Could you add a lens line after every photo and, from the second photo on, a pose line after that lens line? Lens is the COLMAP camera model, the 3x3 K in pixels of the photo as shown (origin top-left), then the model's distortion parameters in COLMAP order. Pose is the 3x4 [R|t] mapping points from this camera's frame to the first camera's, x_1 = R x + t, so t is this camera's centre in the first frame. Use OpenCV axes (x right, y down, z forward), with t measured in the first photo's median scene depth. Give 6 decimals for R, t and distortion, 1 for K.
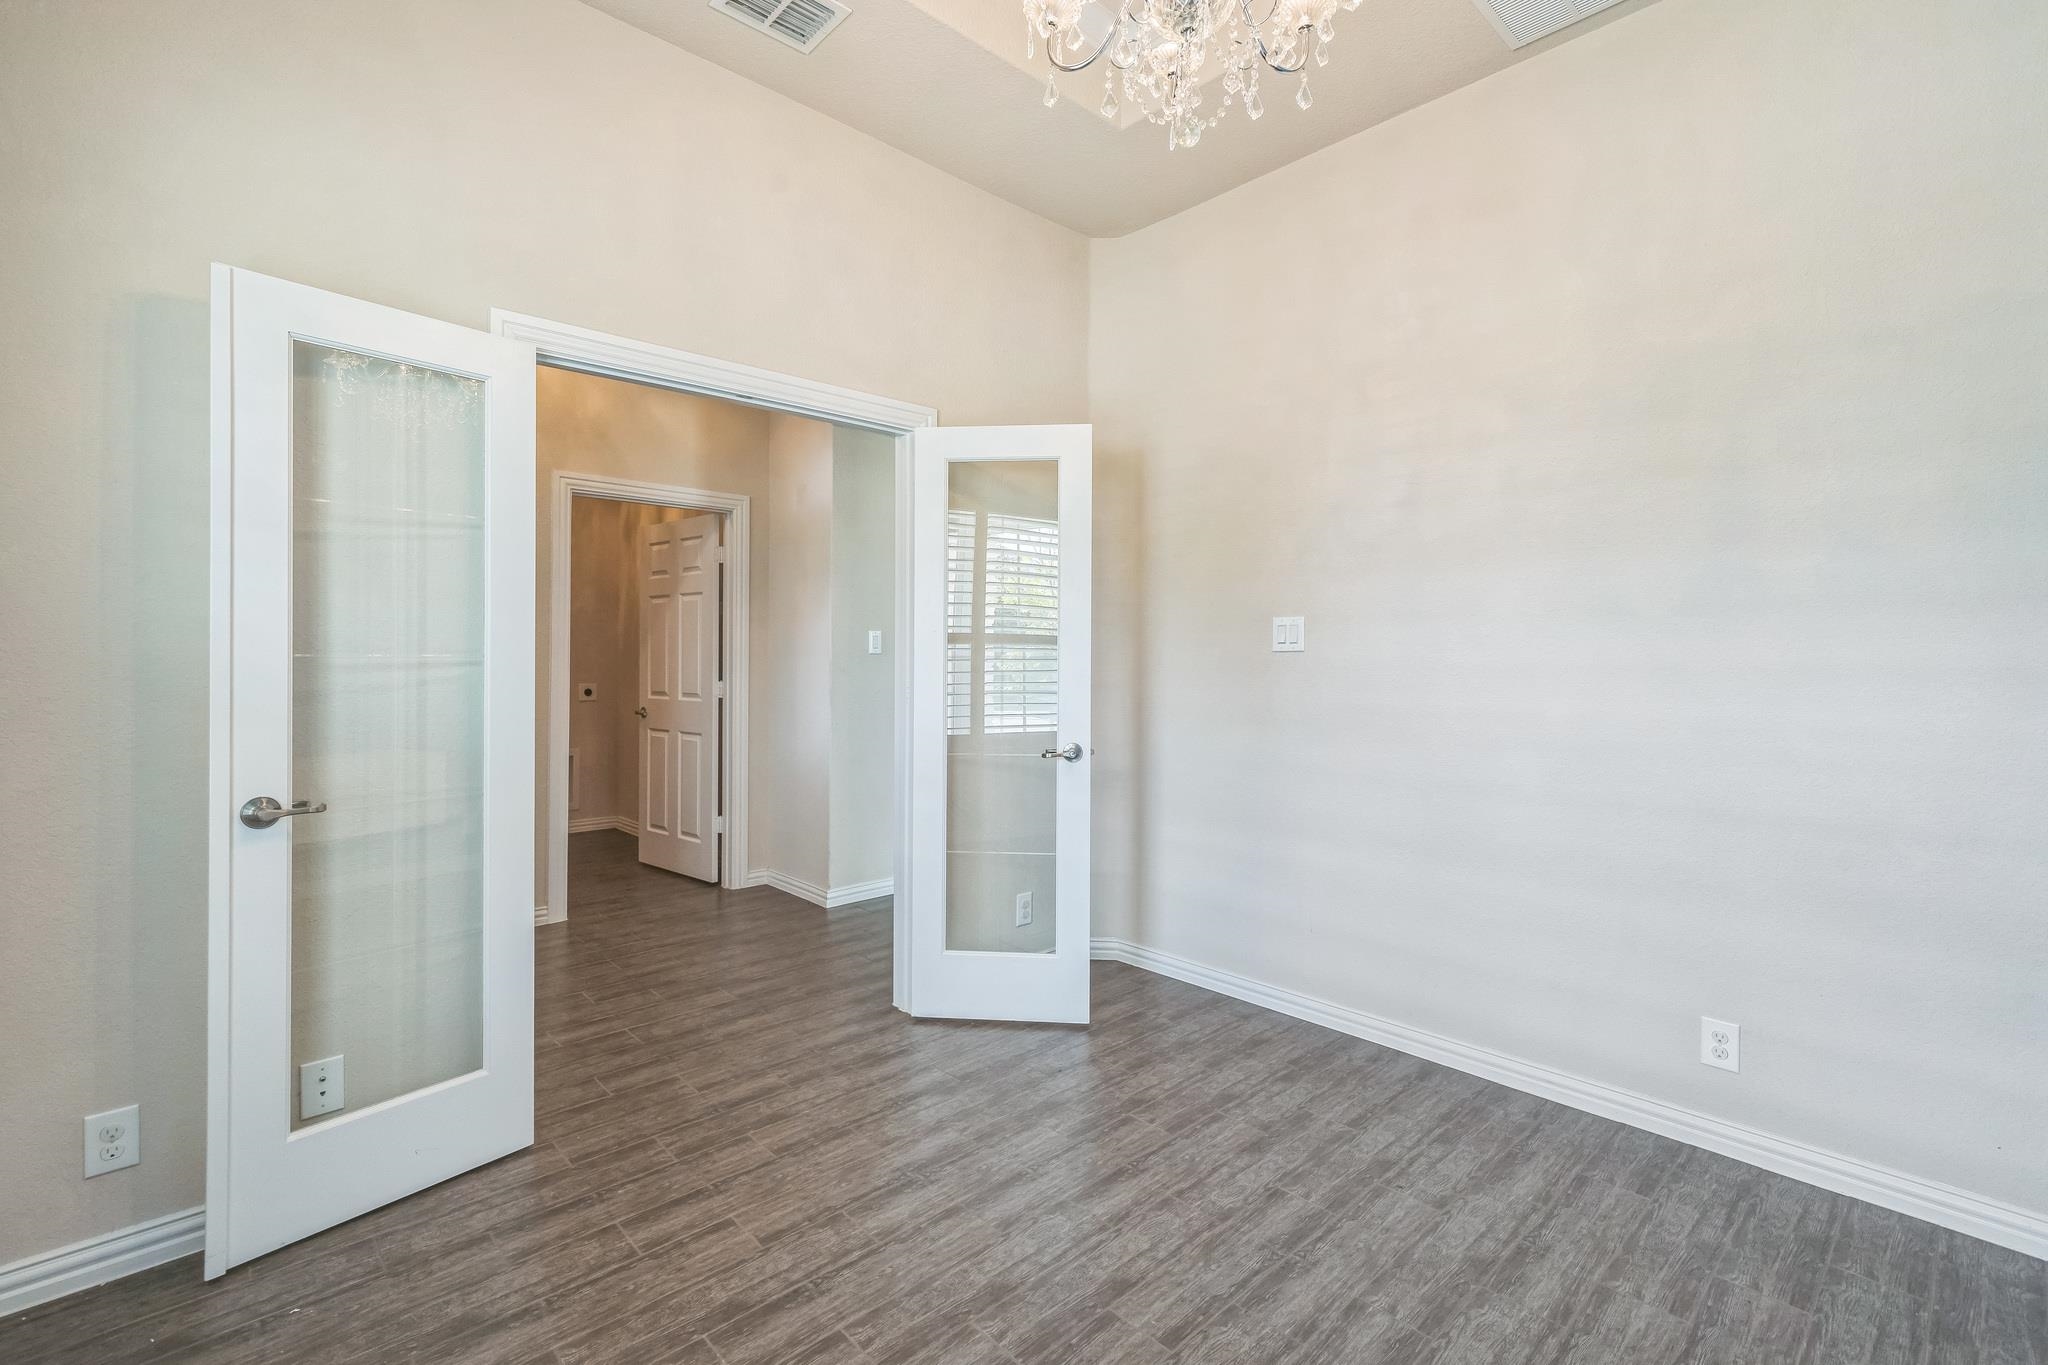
lens RADIAL K [[889.6, 0, 1032.1], [0, 889.6, 666.0], [0, 0, 1]] dist [-0.002843, 0.000723]
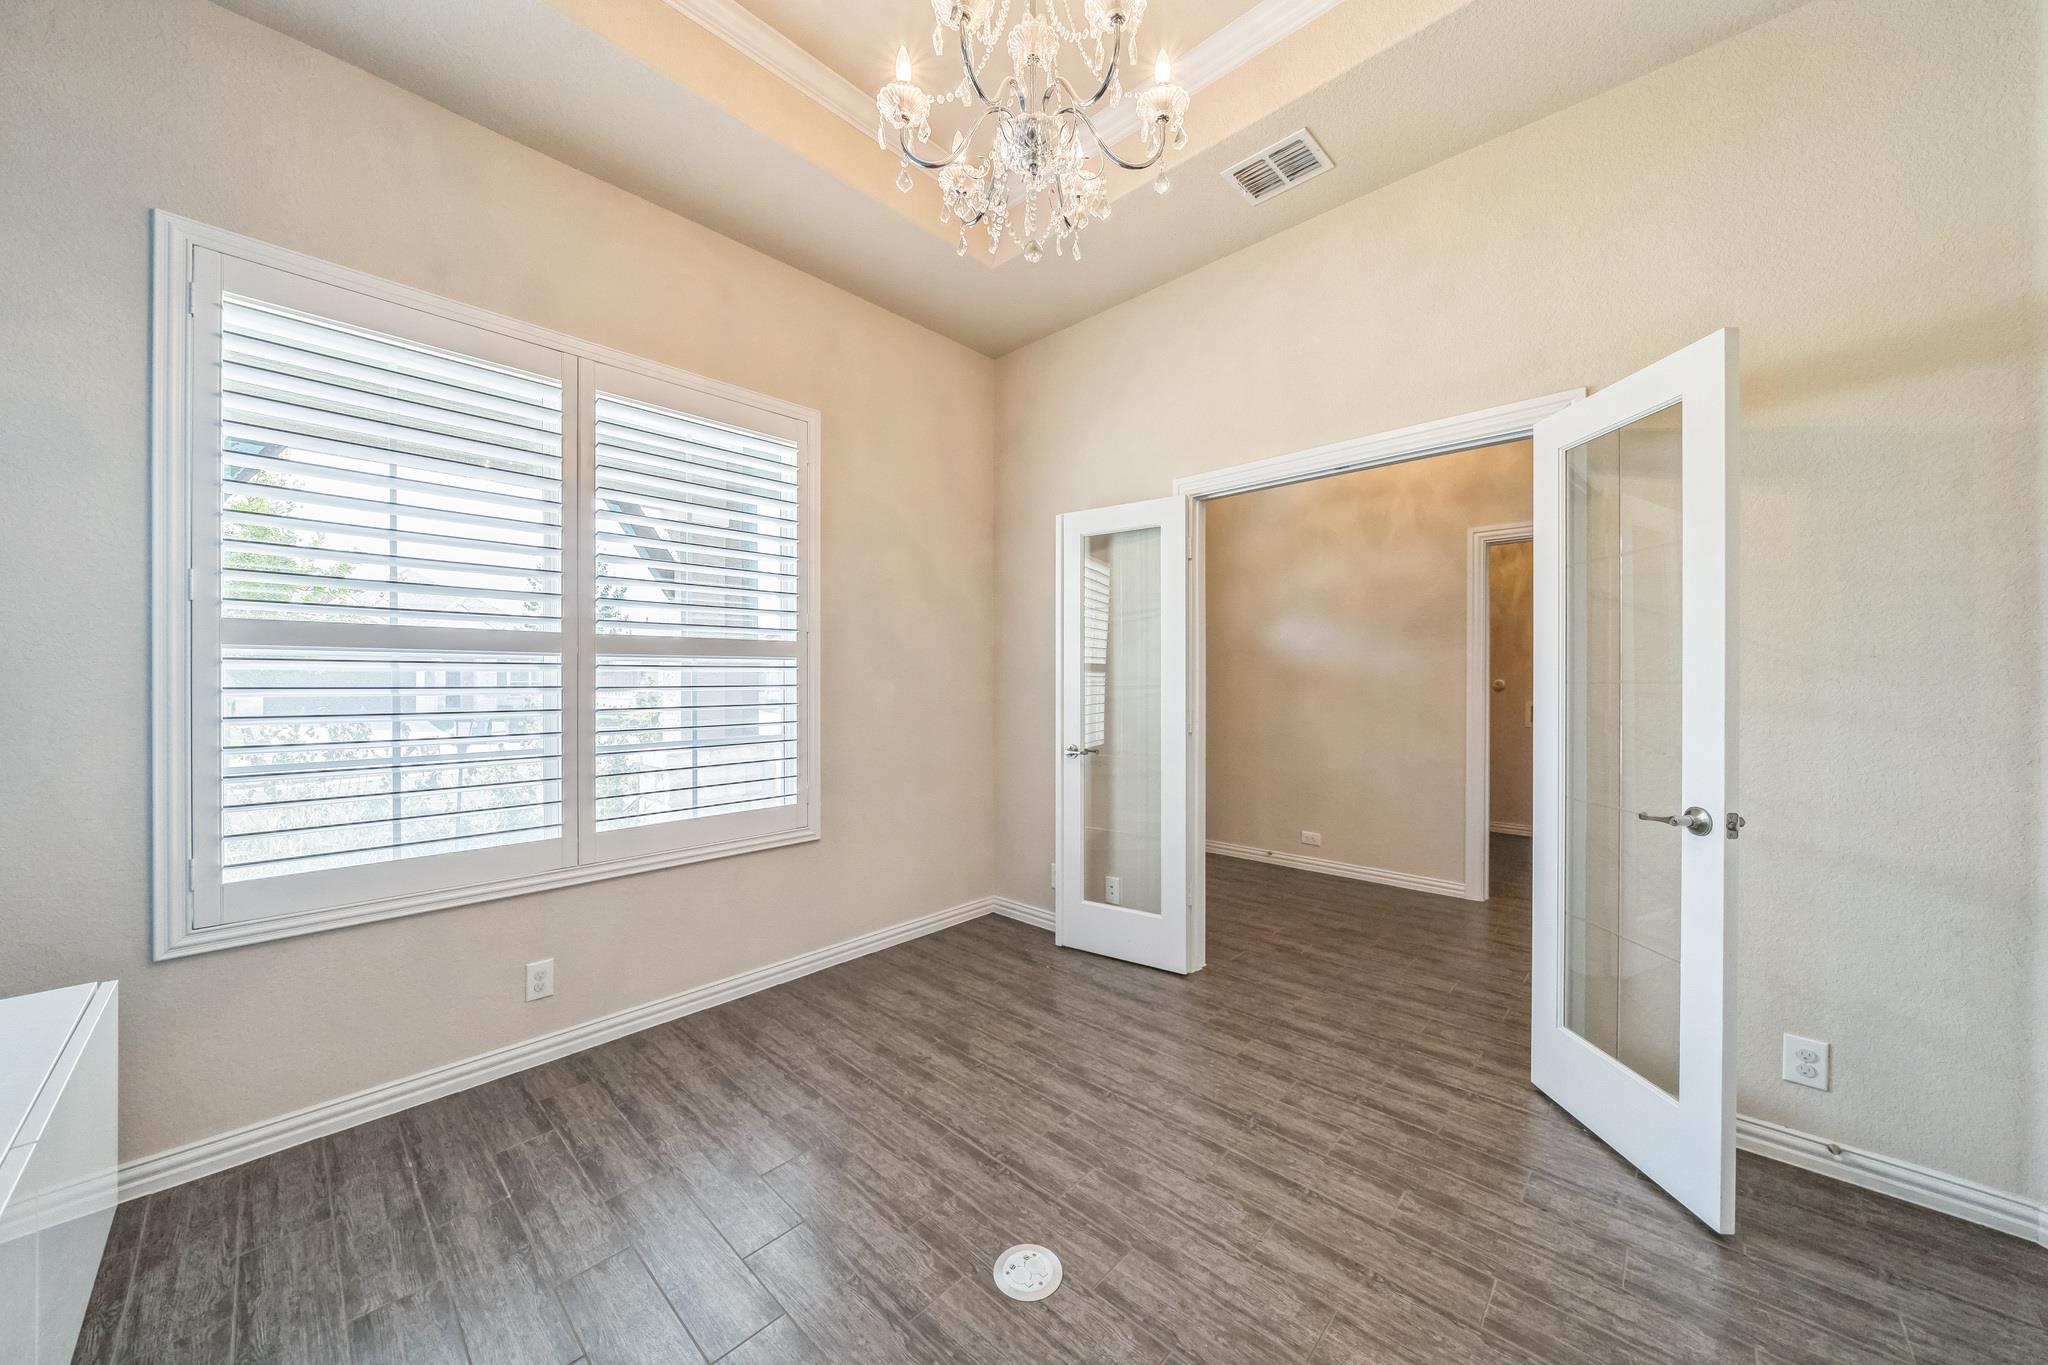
lens RADIAL K [[714.0, 0, 1014.8], [0, 714.0, 682.8], [0, 0, 1]] dist [-0.007117, 0.000918]
pose [[0.065561, 0.000441, -0.997848, 0.716729], [-0.009760, 0.999952, -0.000199, -0.003653], [0.997801, 0.009752, 0.065562, 0.565288]]
